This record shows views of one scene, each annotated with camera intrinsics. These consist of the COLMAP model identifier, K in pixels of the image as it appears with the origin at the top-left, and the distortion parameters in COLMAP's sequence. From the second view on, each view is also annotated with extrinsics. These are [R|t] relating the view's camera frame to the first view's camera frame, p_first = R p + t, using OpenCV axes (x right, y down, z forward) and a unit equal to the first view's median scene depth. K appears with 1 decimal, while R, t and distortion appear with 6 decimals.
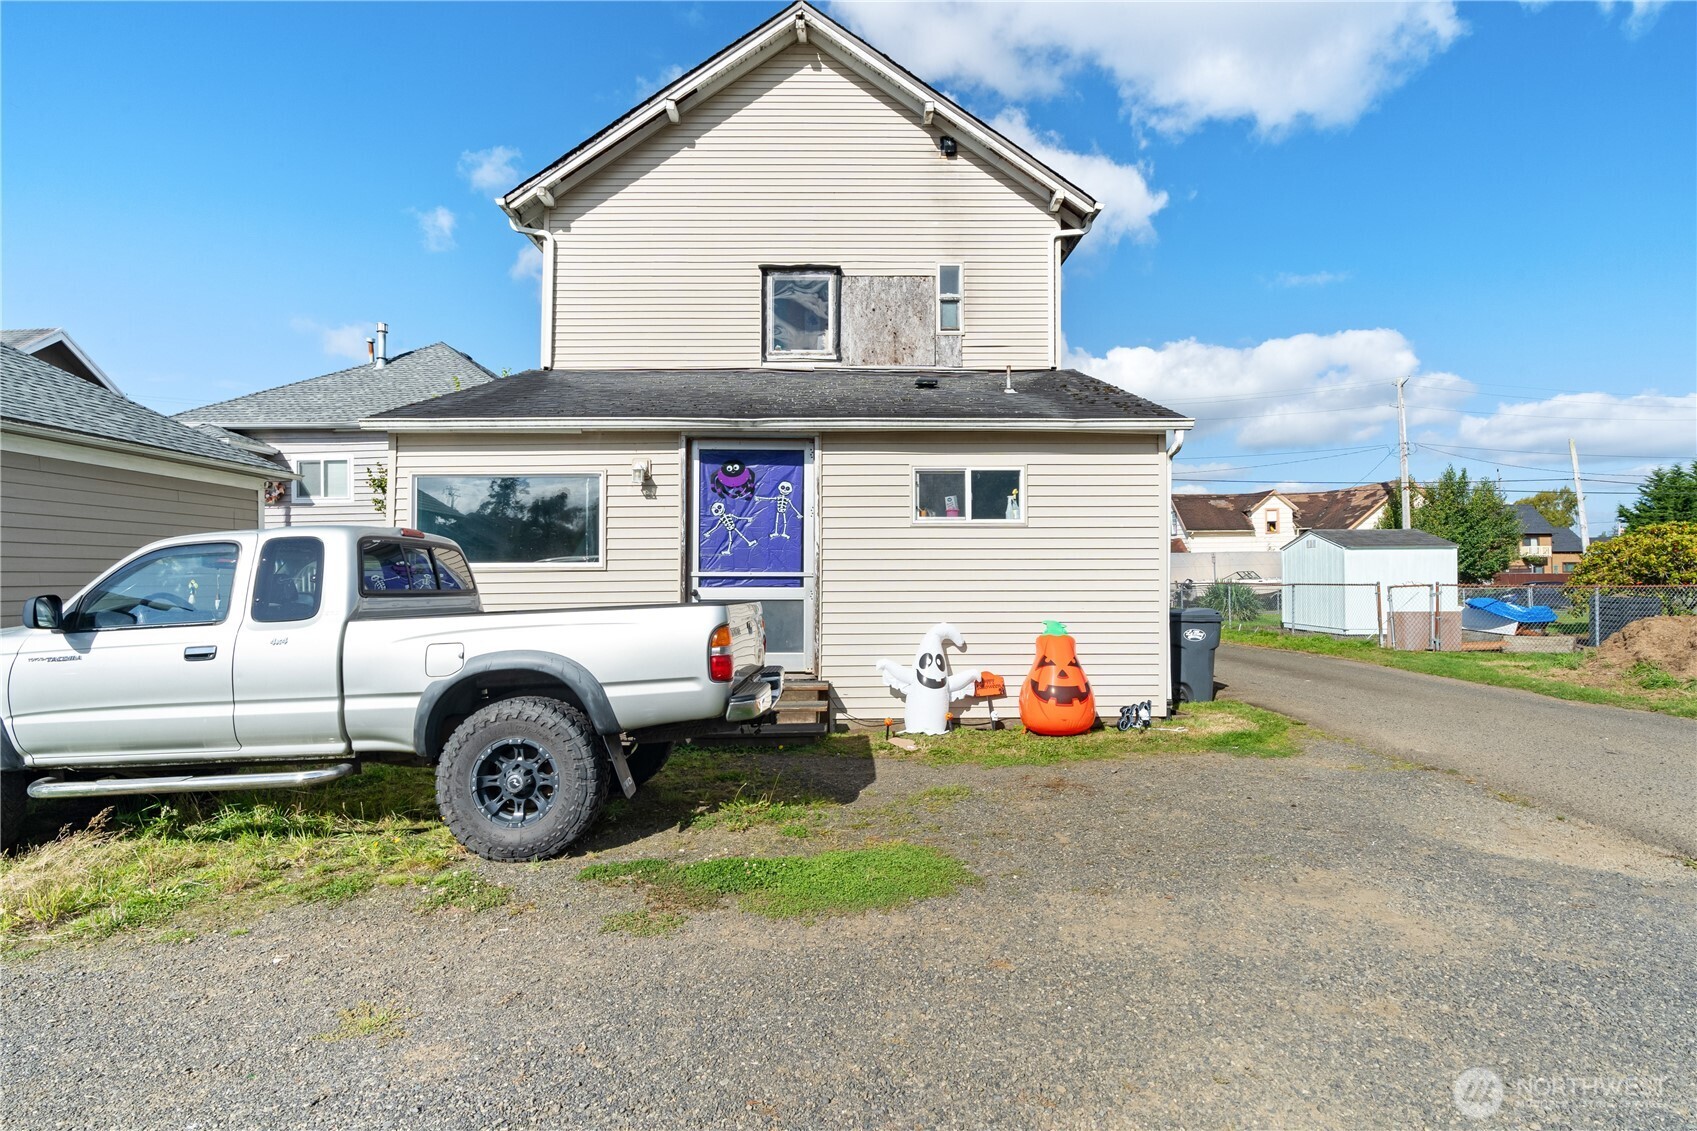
lens RADIAL K [[777.5, 0, 849.0], [0, 777.5, 543.7], [0, 0, 1]] dist [0.000646, 0.000133]
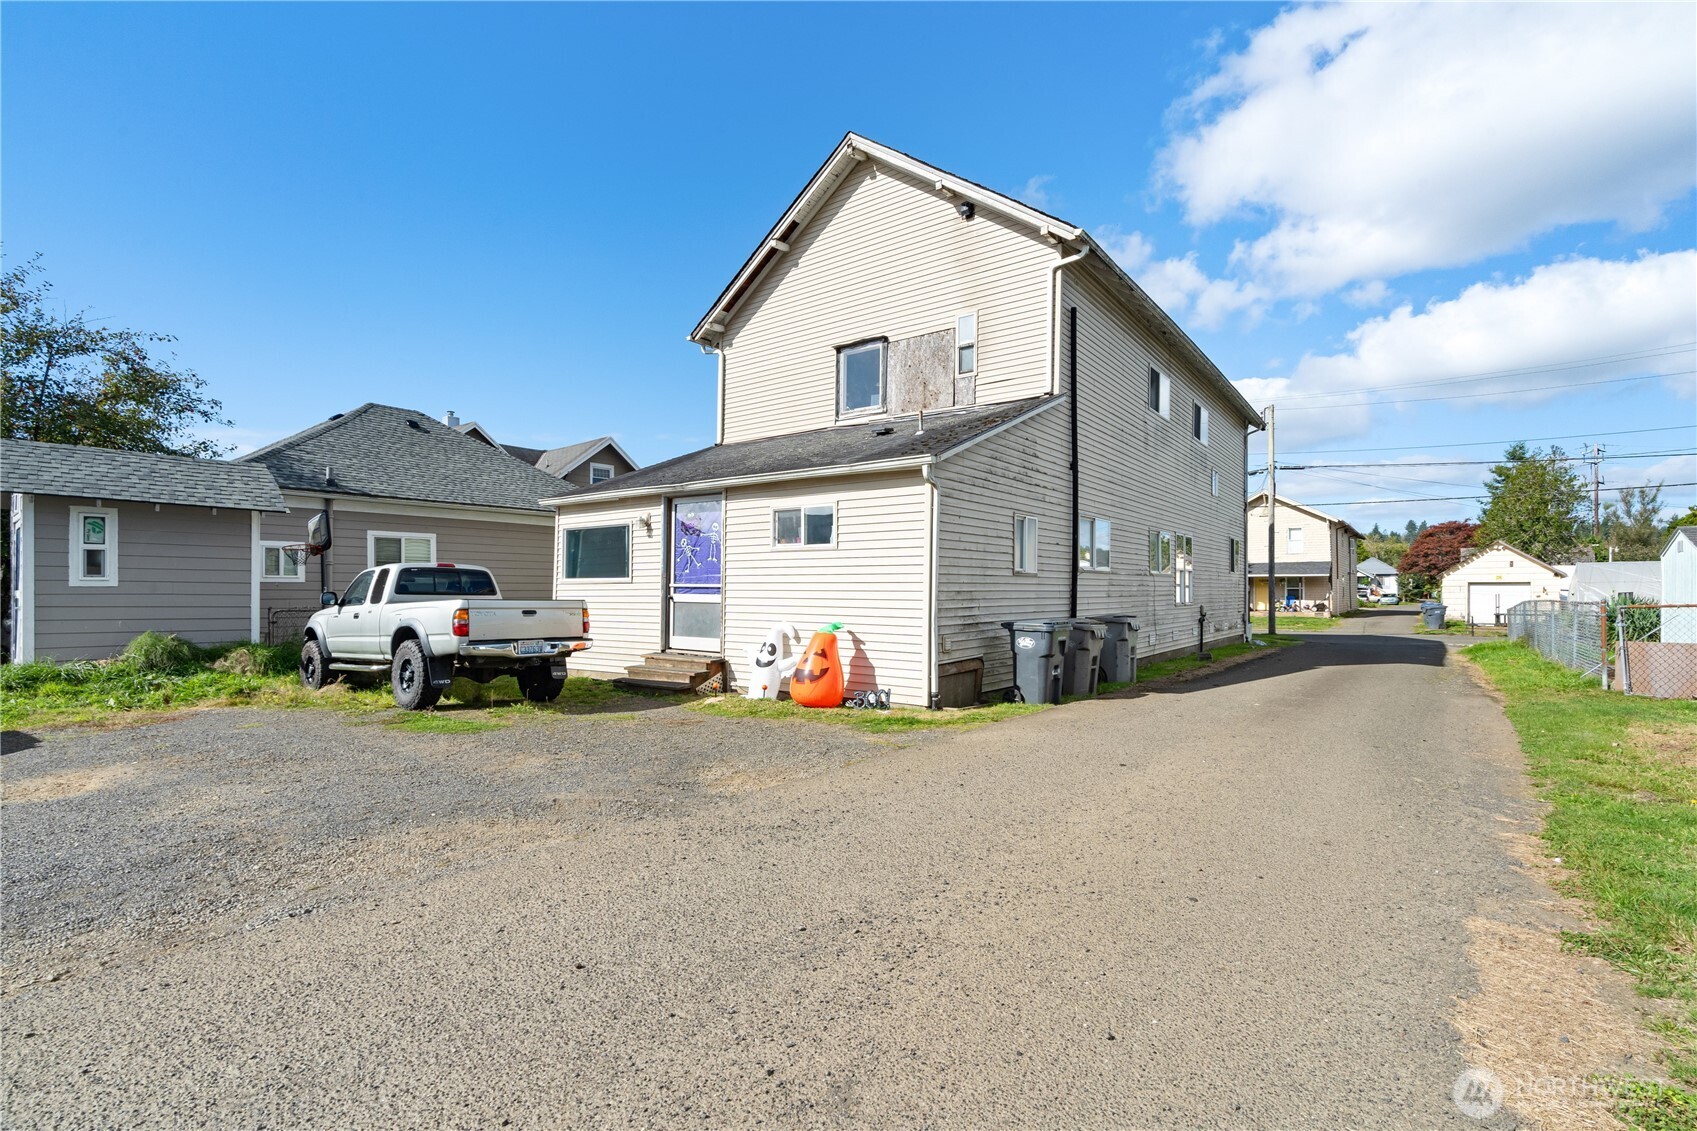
lens RADIAL K [[763.6, 0, 848.5], [0, 763.6, 565.5], [0, 0, 1]] dist [-0.003570, 0.003627]
pose [[0.801018, -0.012565, -0.598509, 0.663024], [0.018108, 0.999831, 0.003244, 0.000929], [0.598367, -0.013436, 0.801110, -0.003433]]
